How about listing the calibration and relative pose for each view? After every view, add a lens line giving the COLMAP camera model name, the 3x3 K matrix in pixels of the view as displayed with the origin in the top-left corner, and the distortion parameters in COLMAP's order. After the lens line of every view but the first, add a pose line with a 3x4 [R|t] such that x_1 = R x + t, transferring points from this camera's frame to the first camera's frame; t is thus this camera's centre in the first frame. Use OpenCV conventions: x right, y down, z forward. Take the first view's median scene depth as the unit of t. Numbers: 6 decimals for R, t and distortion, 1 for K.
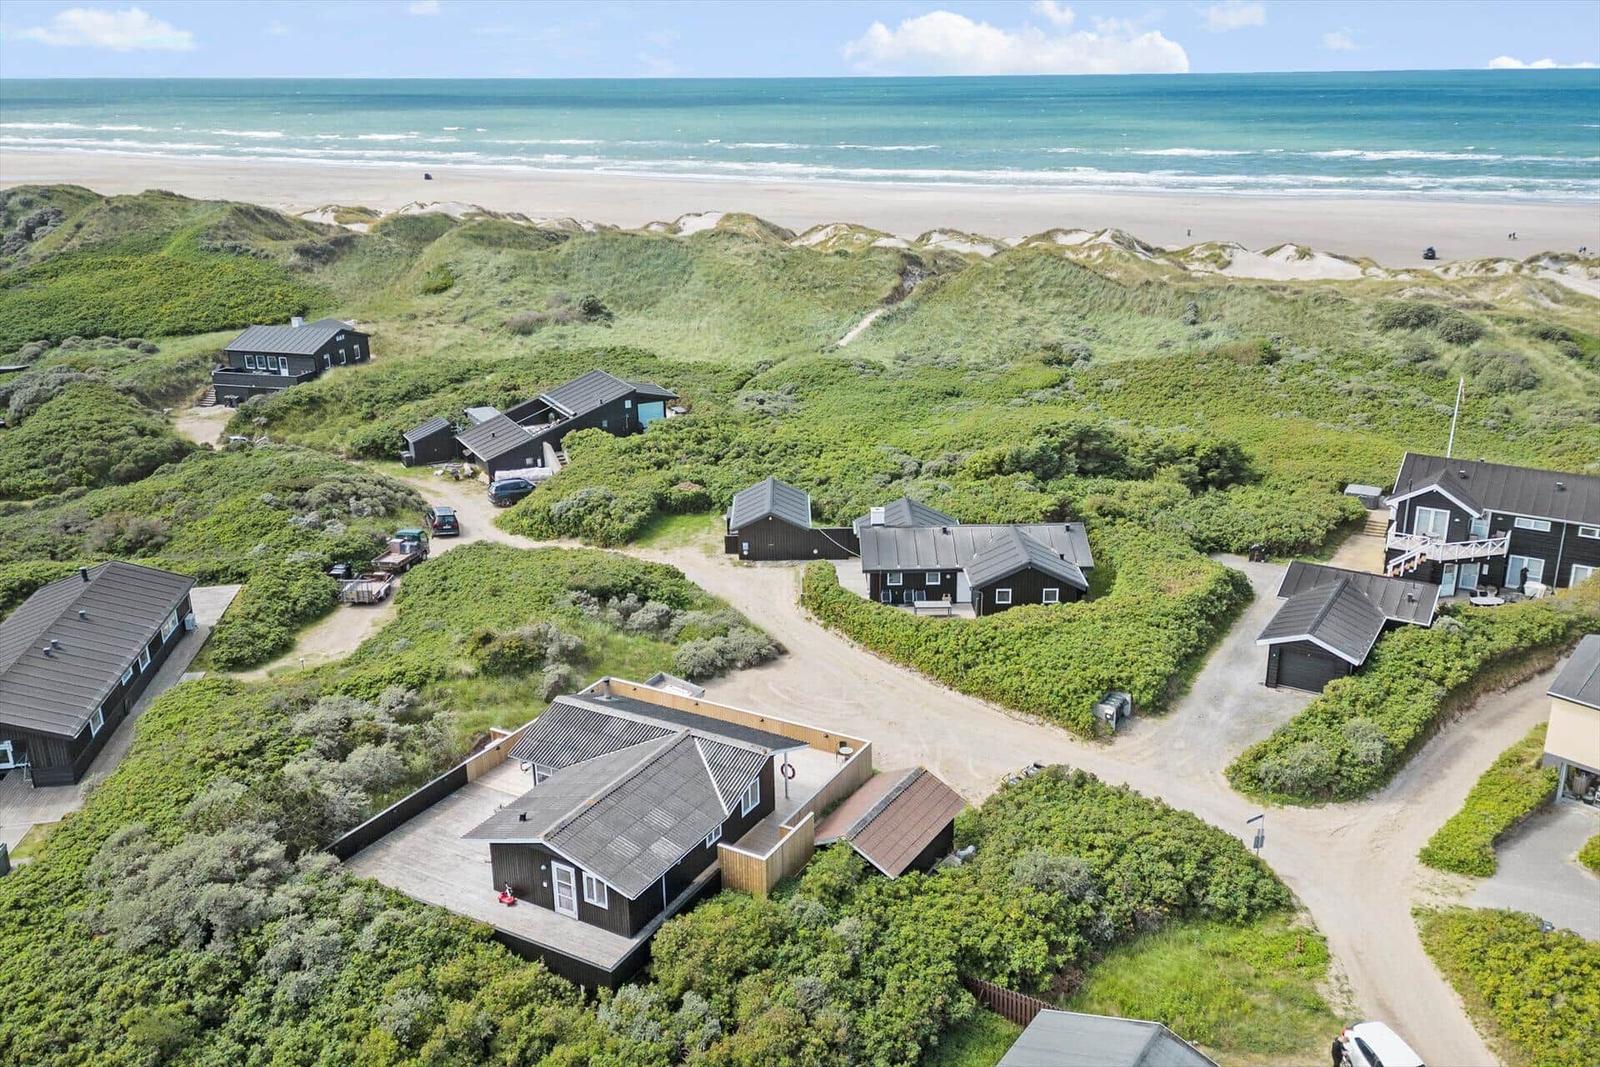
lens RADIAL K [[1317.6, 0, 819.2], [0, 1317.6, 534.2], [0, 0, 1]] dist [0.103638, -0.136200]
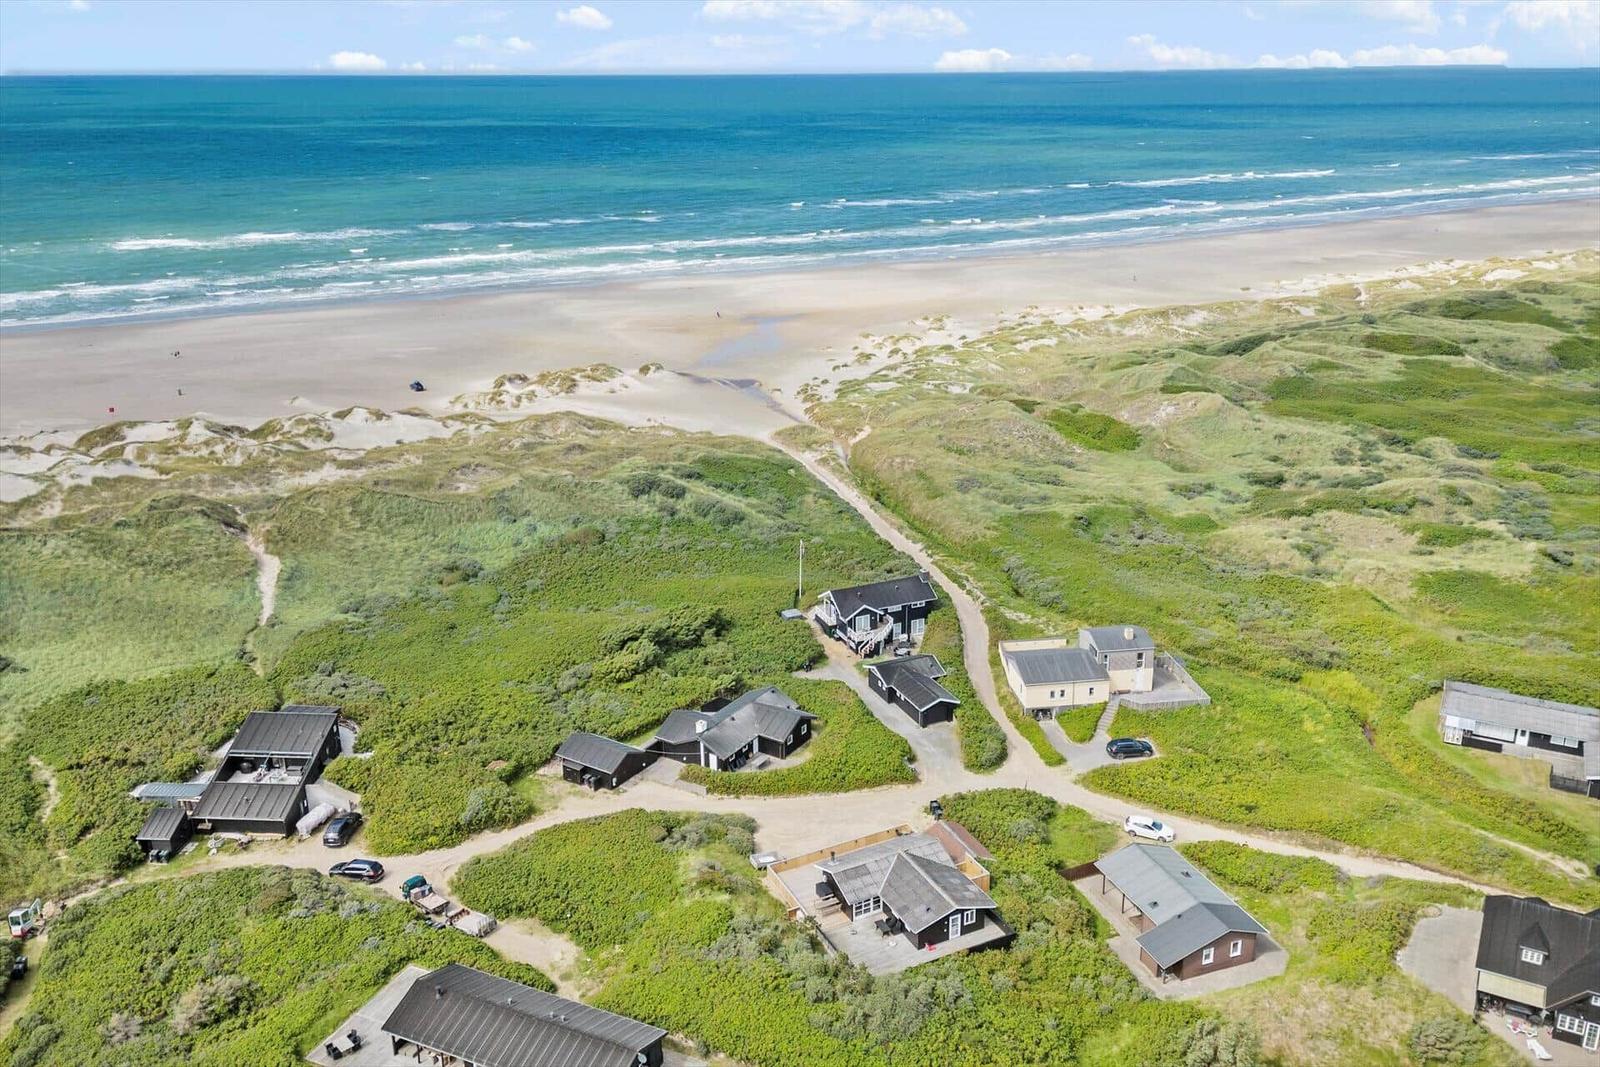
lens RADIAL K [[1317.6, 0, 819.2], [0, 1317.6, 534.2], [0, 0, 1]] dist [0.103638, -0.136200]
pose [[0.553432, -0.272457, 0.787070, -1.117888], [0.272401, 0.952223, 0.138088, -0.433522], [-0.787090, 0.137977, 0.601209, -0.157766]]
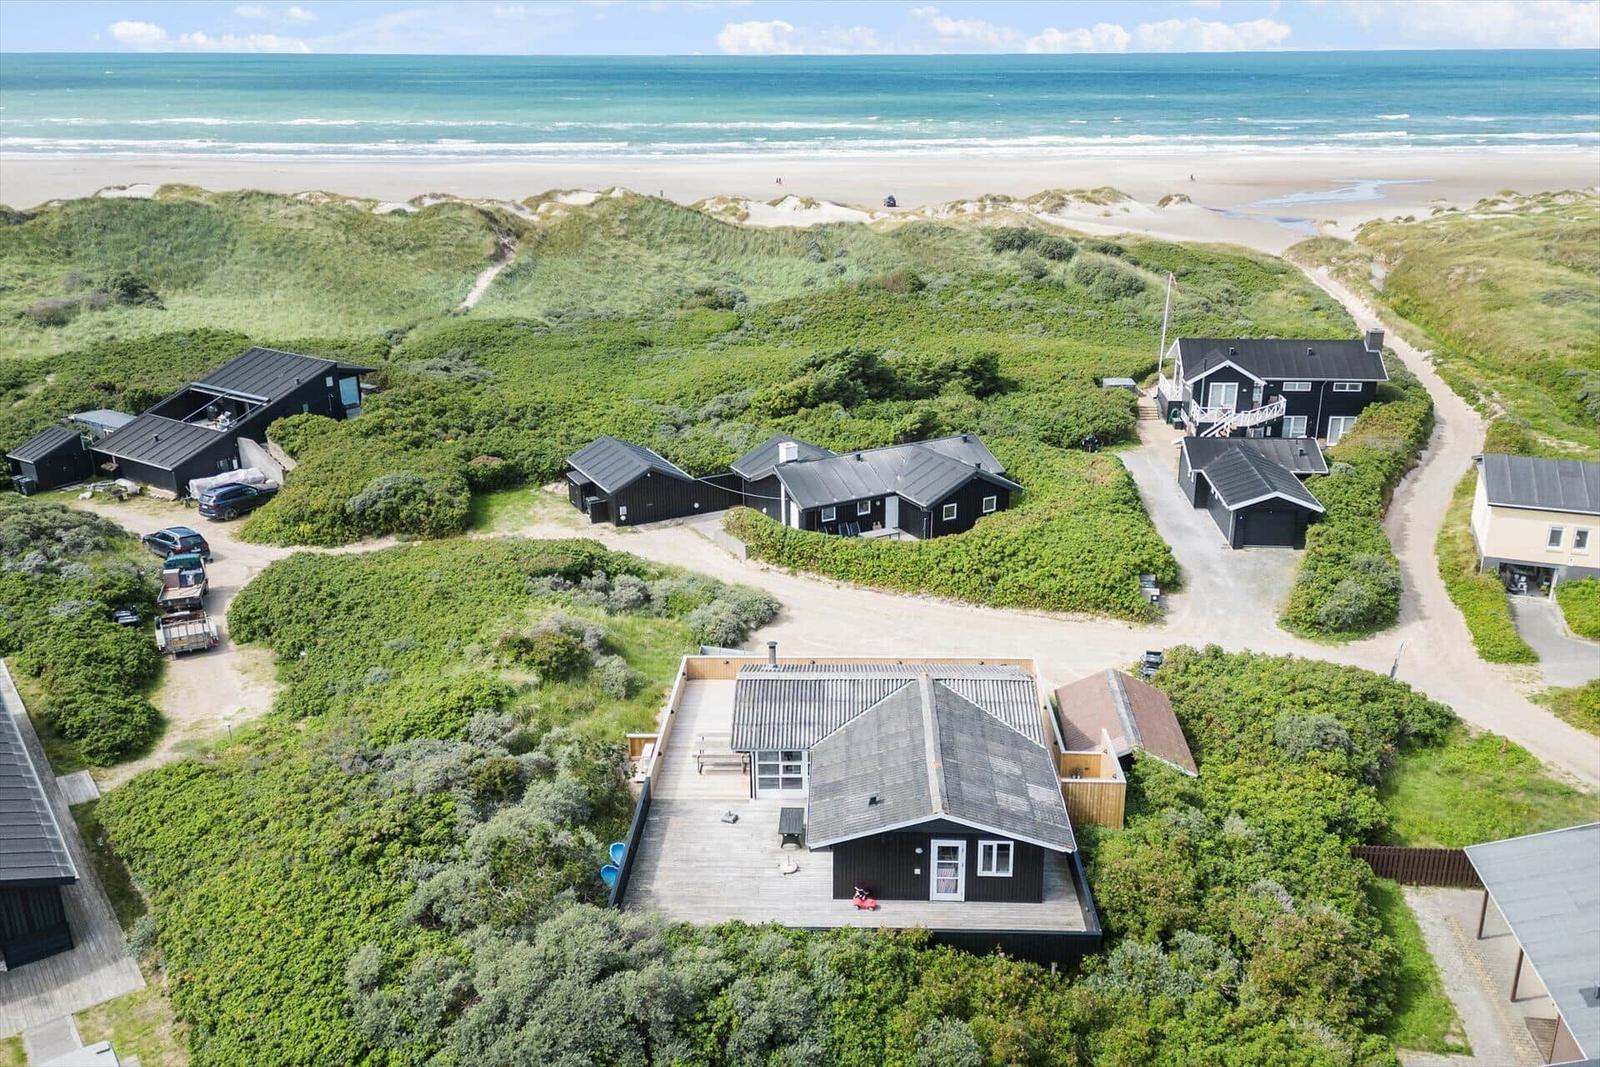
lens RADIAL K [[1317.6, 0, 819.2], [0, 1317.6, 534.2], [0, 0, 1]] dist [0.103638, -0.136200]
pose [[0.884762, -0.153847, 0.439918, -0.350042], [0.148644, 0.987797, 0.046497, 0.003548], [-0.441703, 0.024253, 0.896834, 0.161739]]
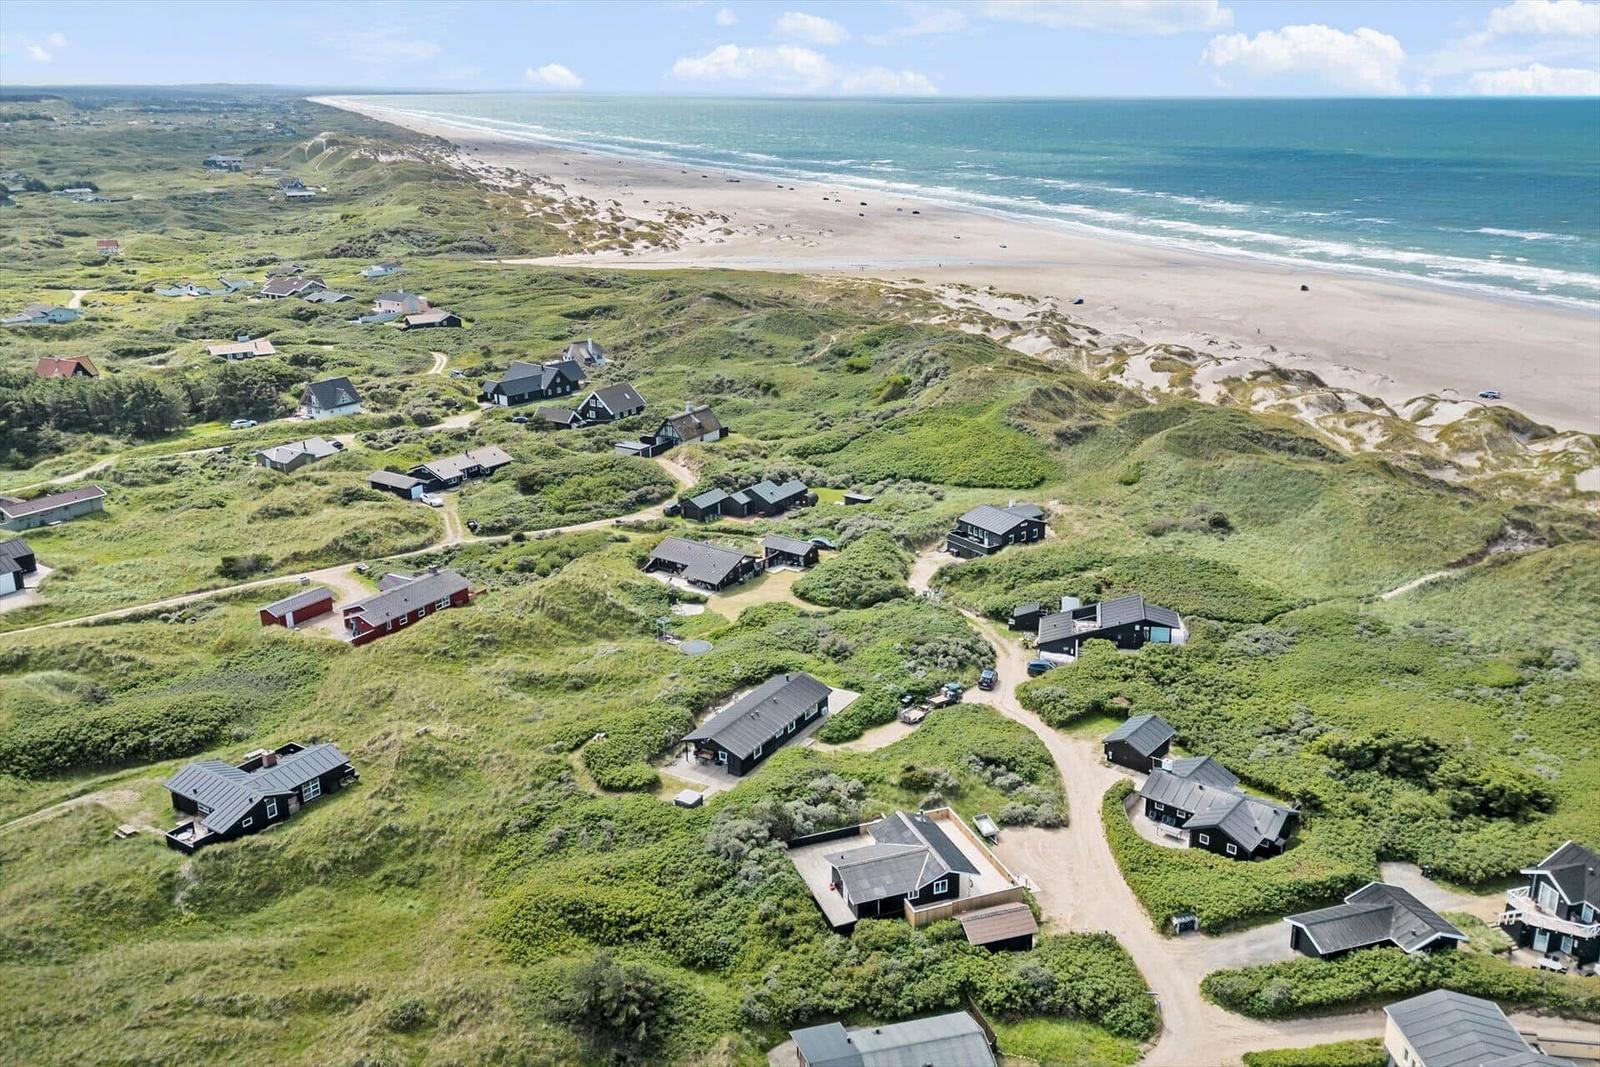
lens RADIAL K [[1317.6, 0, 819.2], [0, 1317.6, 534.2], [0, 0, 1]] dist [0.103638, -0.136200]
pose [[0.764006, 0.209789, -0.610151, 0.662839], [-0.213877, 0.974542, 0.067270, -0.311641], [0.608730, 0.079103, 0.789424, -0.597652]]
